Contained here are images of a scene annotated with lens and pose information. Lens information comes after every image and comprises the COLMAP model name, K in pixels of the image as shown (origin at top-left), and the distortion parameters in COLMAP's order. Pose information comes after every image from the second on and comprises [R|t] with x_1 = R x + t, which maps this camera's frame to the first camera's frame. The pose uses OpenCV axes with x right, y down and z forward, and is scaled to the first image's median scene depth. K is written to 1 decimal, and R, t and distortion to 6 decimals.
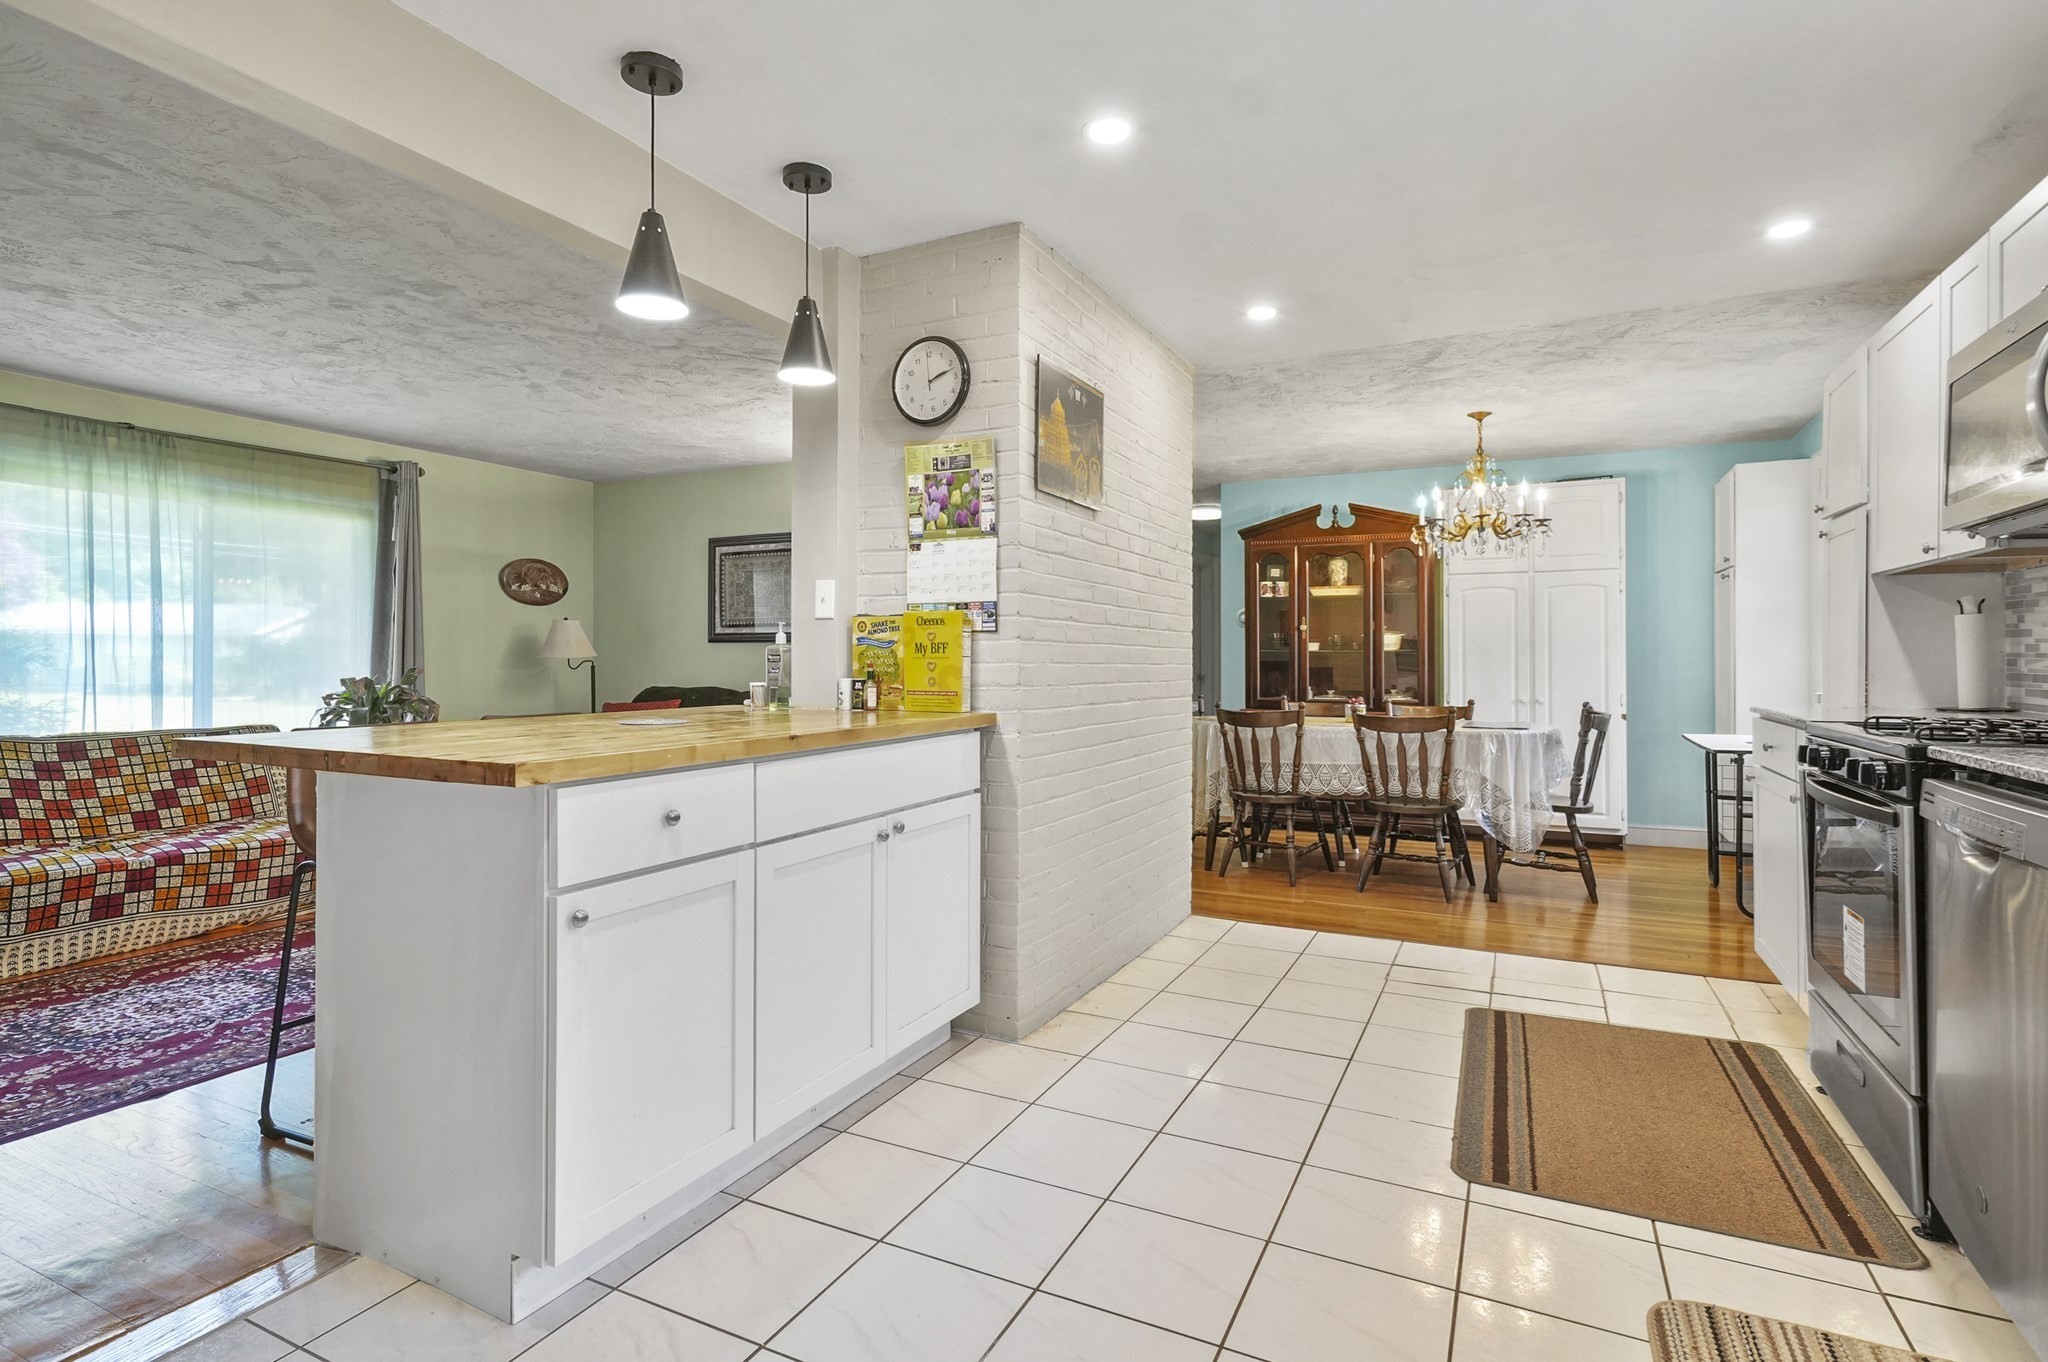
lens RADIAL K [[1017.0, 0, 1031.1], [0, 1017.0, 656.6], [0, 0, 1]] dist [-0.005244, 0.010801]
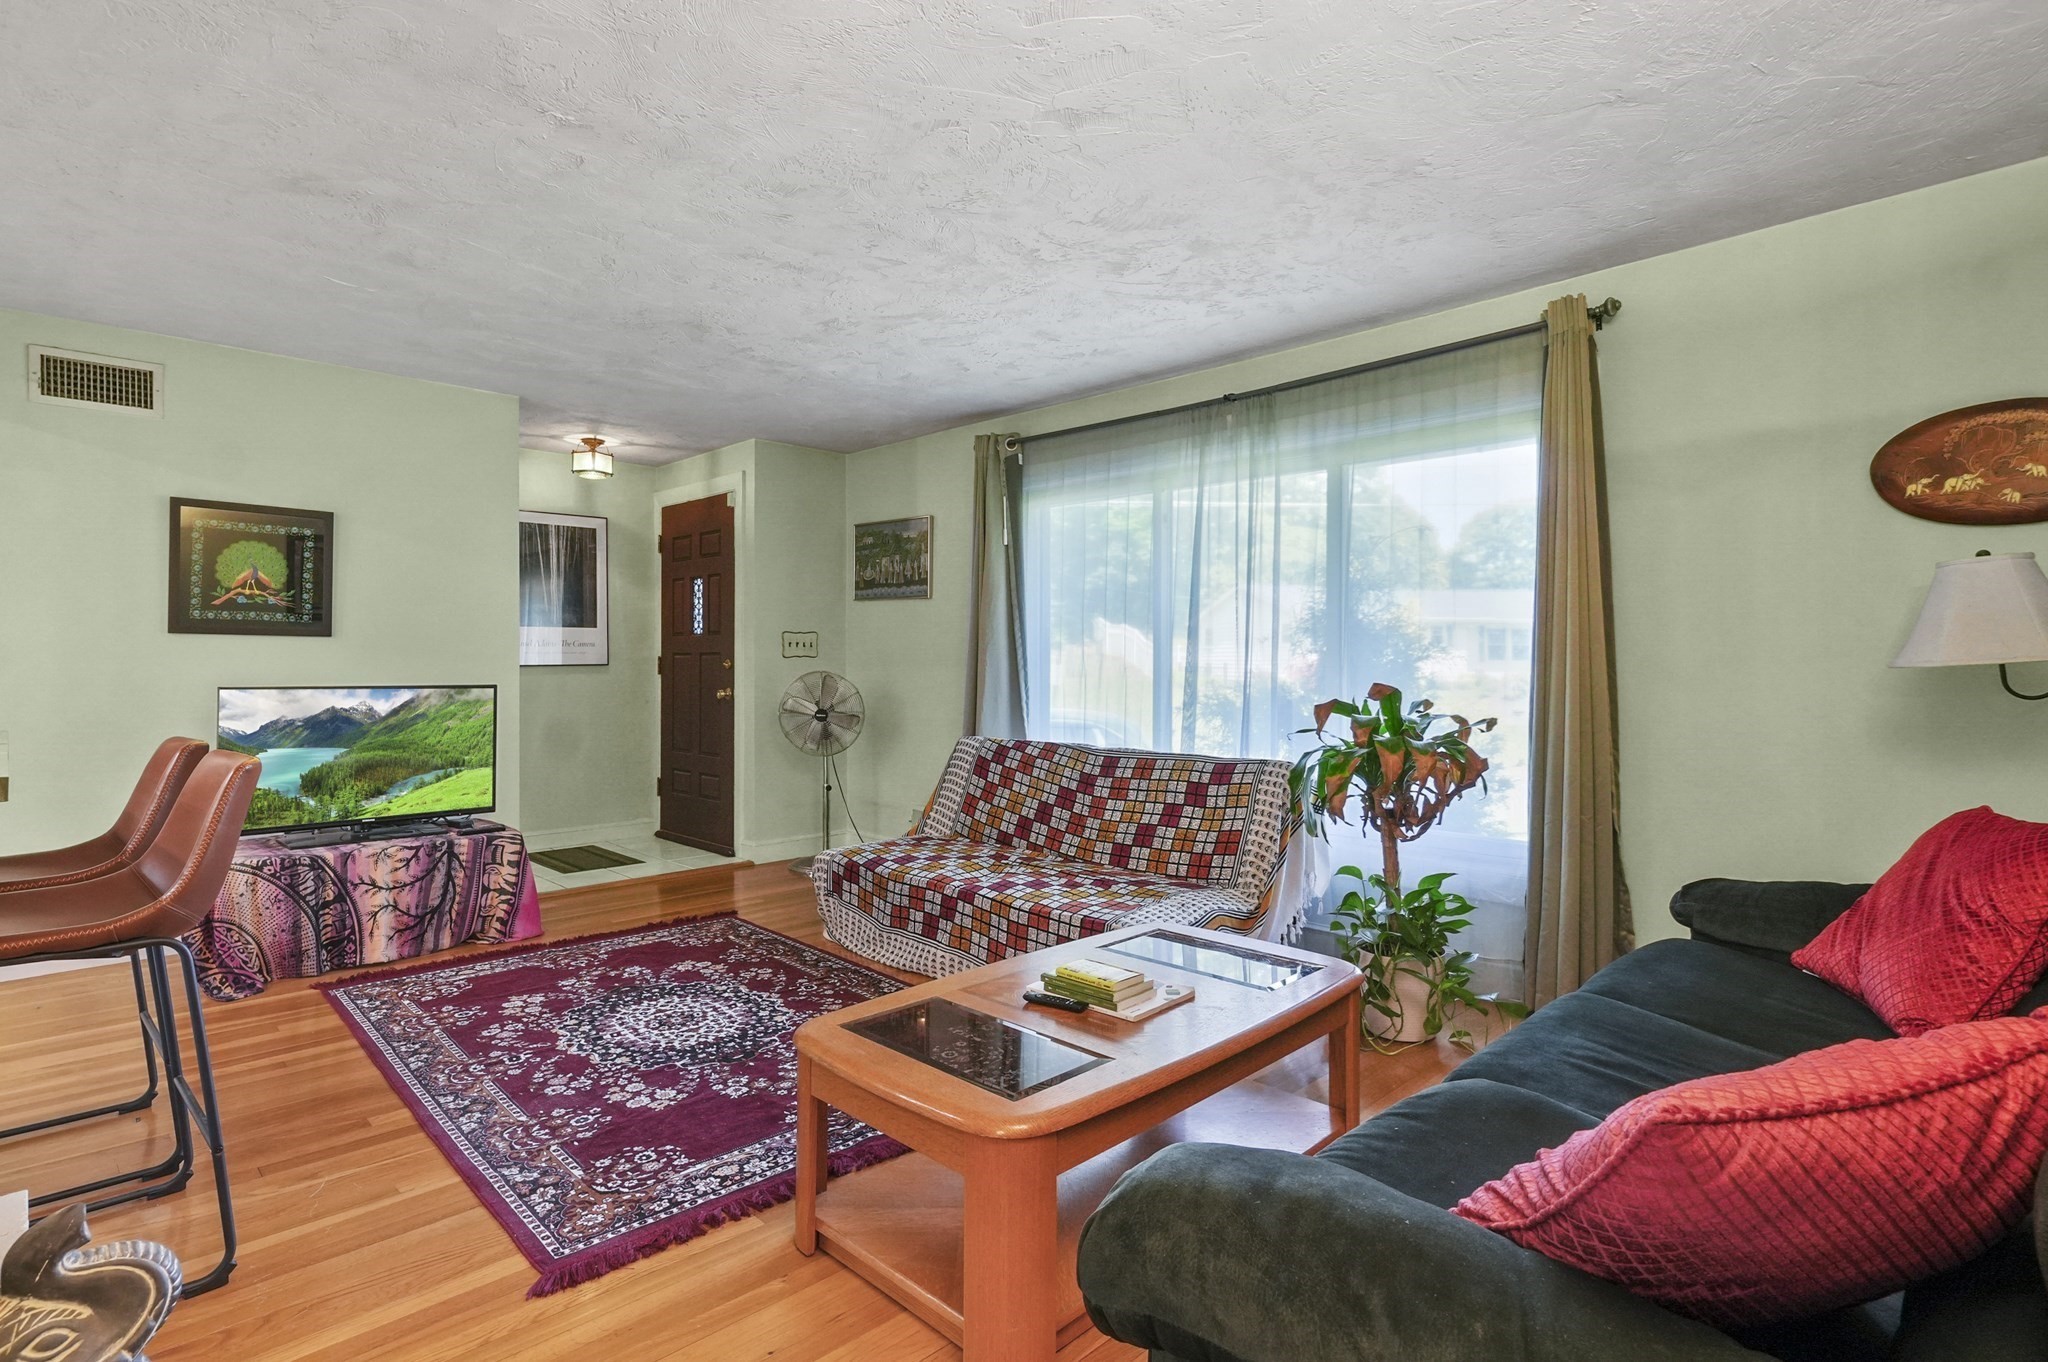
lens RADIAL K [[1017.0, 0, 1023.6], [0, 1017.0, 662.9], [0, 0, 1]] dist [-0.005244, 0.010801]
pose [[-0.344677, -0.008758, -0.938681, -0.036749], [0.002045, 0.999947, -0.010080, 0.007729], [0.938719, -0.005394, -0.344641, 1.778289]]
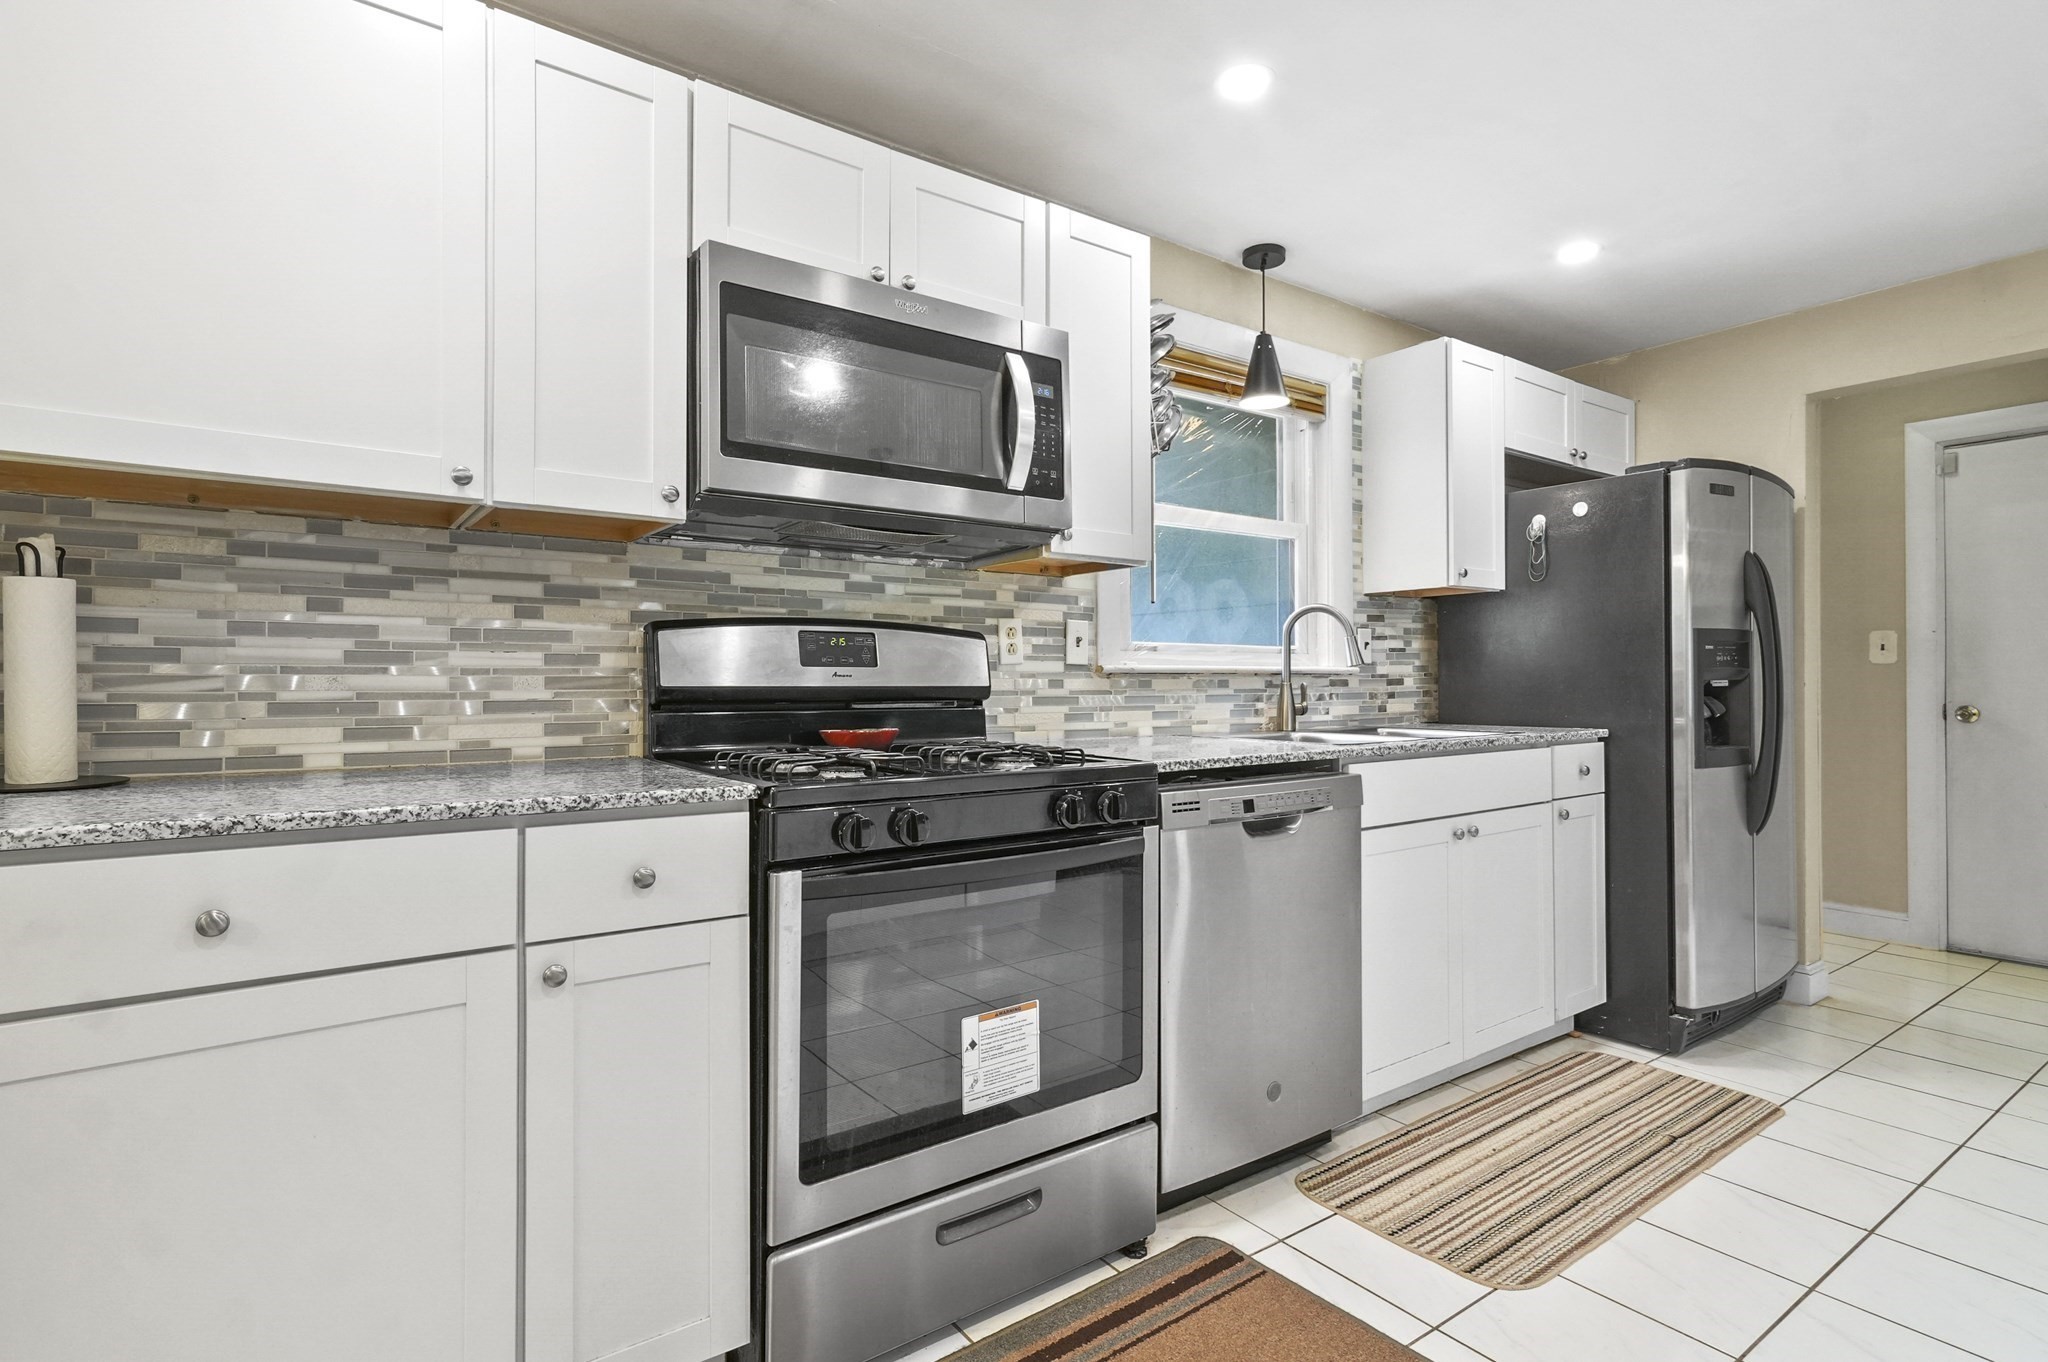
lens RADIAL K [[1017.0, 0, 1020.7], [0, 1017.0, 677.1], [0, 0, 1]] dist [-0.005244, 0.010801]
pose [[-0.882736, -0.000884, 0.469869, 0.329008], [-0.003392, 0.999984, -0.004491, 0.004116], [-0.469857, -0.005558, -0.882725, 1.253893]]
